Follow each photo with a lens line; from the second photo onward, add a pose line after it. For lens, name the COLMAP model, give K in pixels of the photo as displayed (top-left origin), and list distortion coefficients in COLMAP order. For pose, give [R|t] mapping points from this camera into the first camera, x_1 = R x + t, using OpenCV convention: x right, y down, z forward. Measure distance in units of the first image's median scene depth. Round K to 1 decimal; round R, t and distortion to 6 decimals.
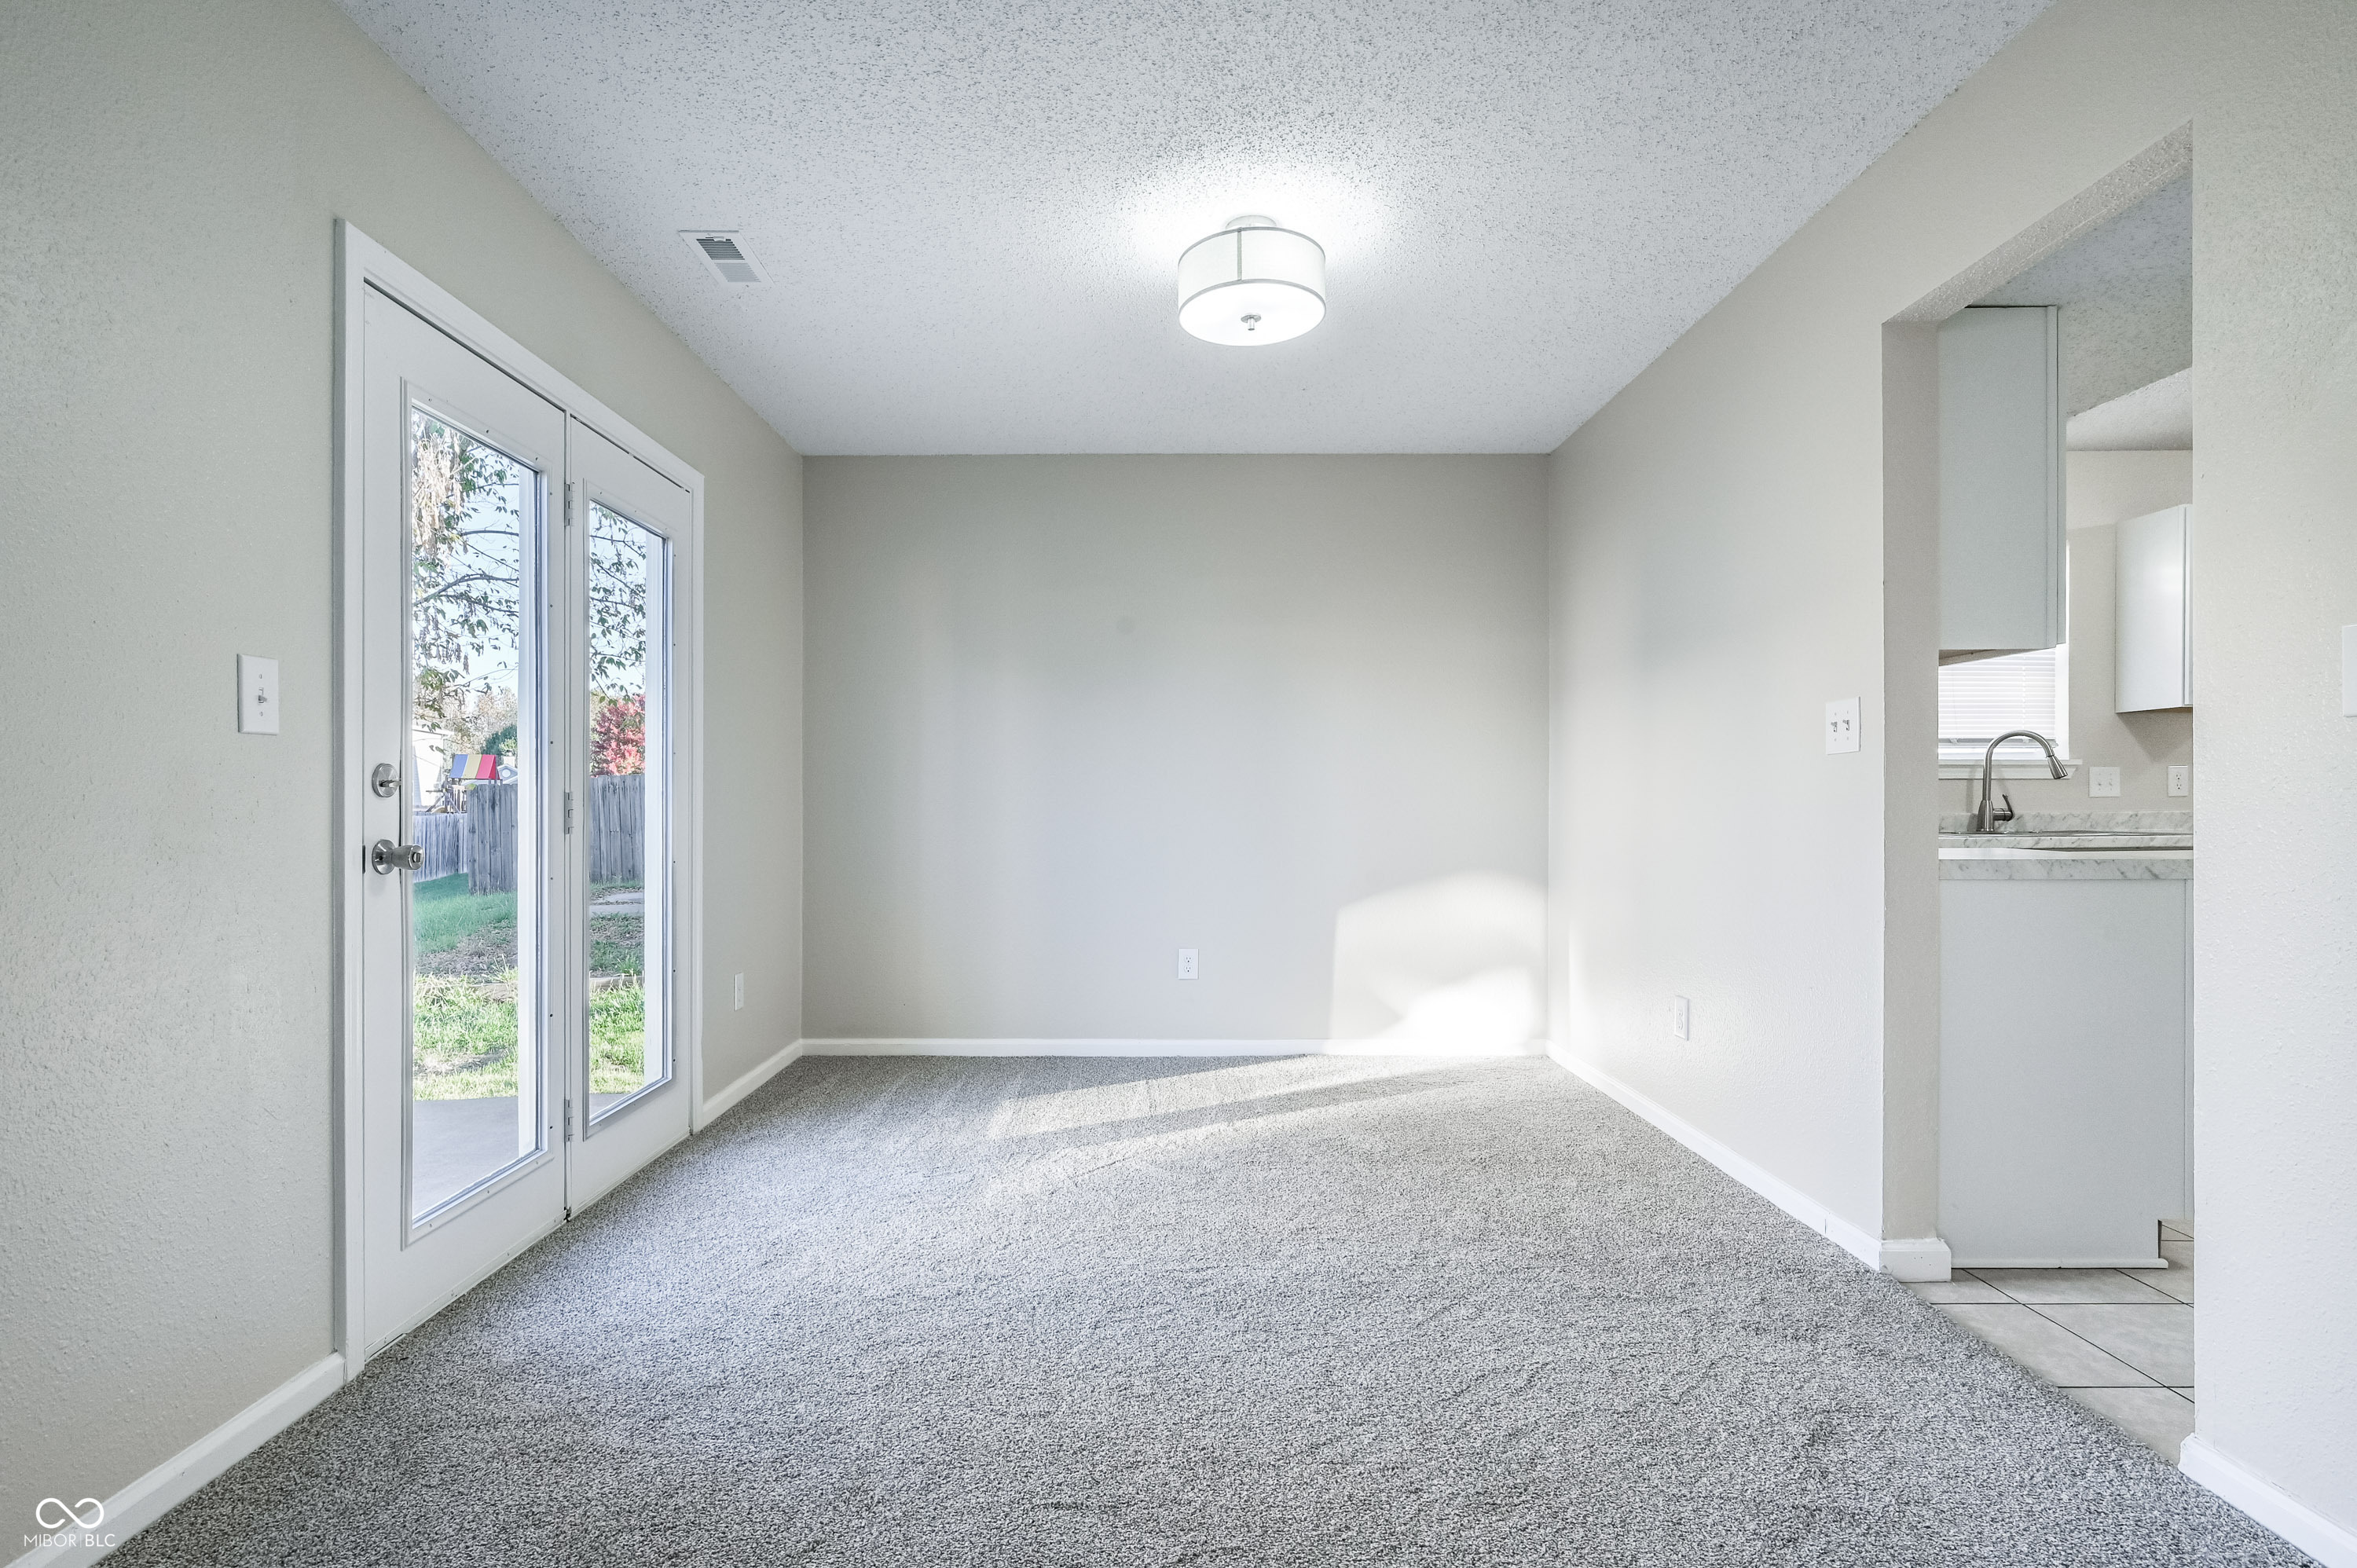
lens RADIAL K [[1105.1, 0, 1178.5], [0, 1105.1, 784.0], [0, 0, 1]] dist [0.001349, 0.000037]
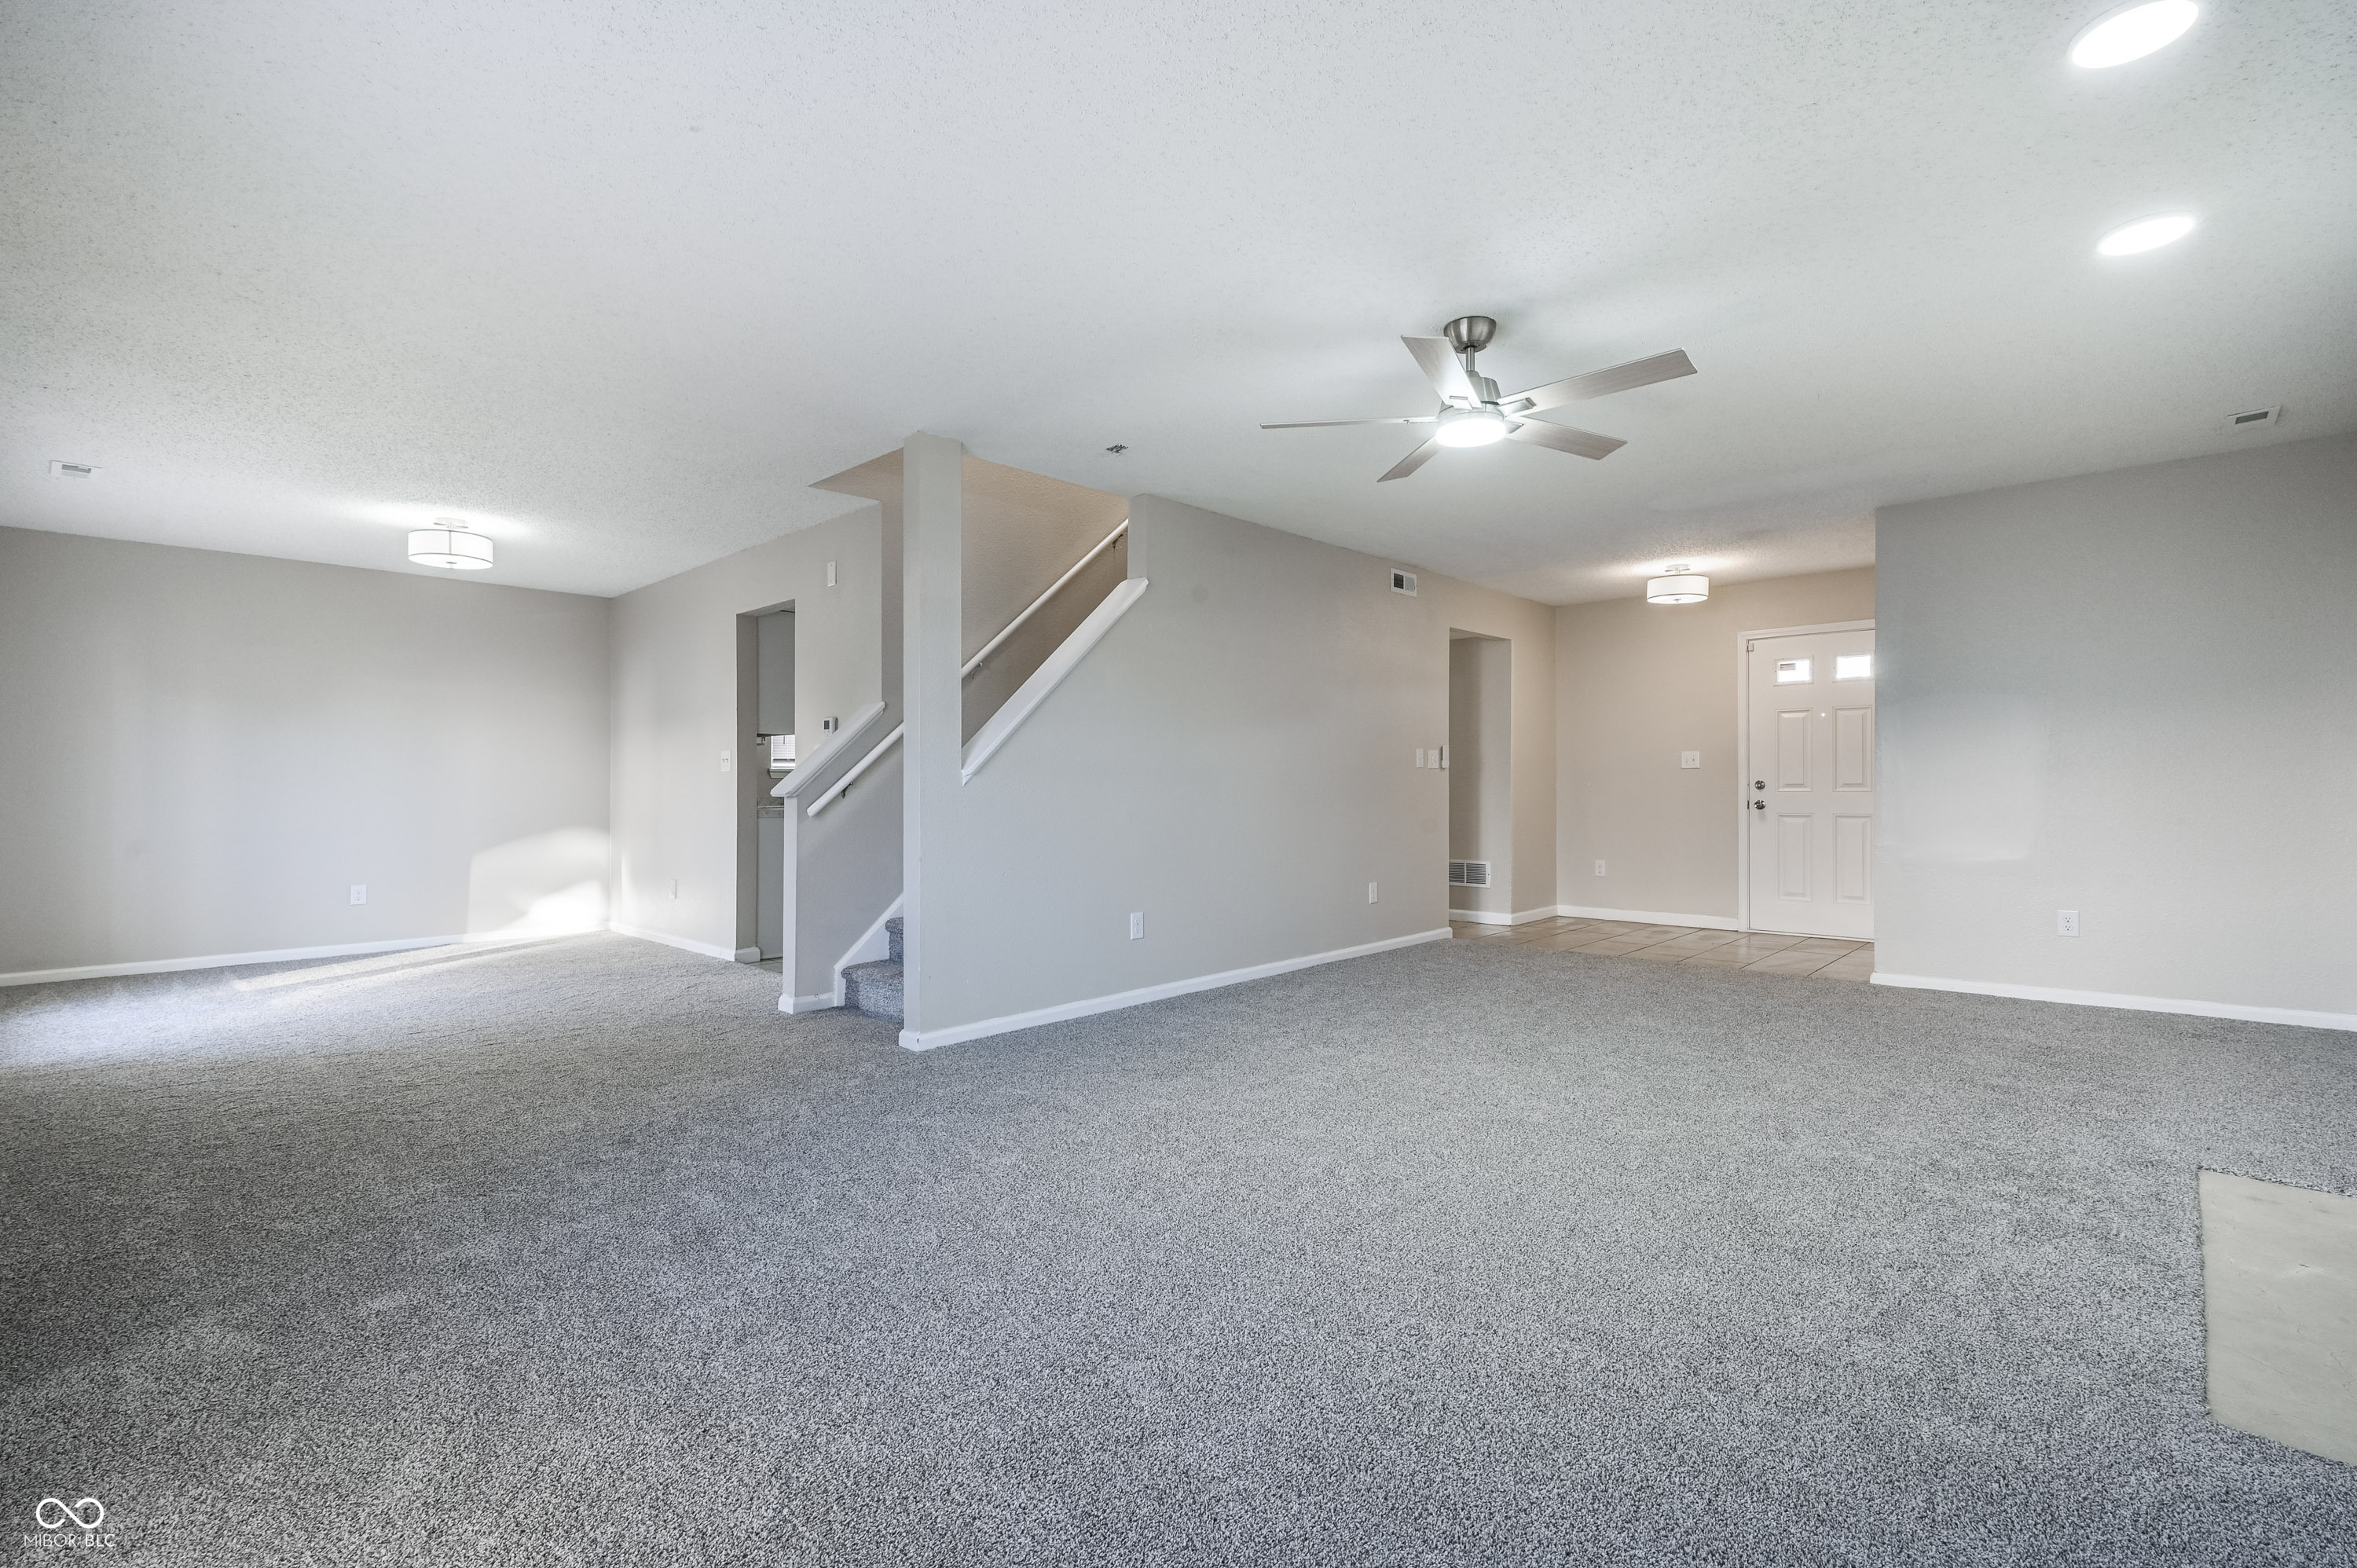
lens RADIAL K [[1065.0, 0, 1178.5], [0, 1065.0, 784.0], [0, 0, 1]] dist [0.001292, 0.000180]
pose [[0.696952, -0.007503, 0.717078, -0.696545], [-0.011532, 0.999699, 0.021668, -0.099839], [-0.717025, -0.023371, 0.696656, -2.292766]]
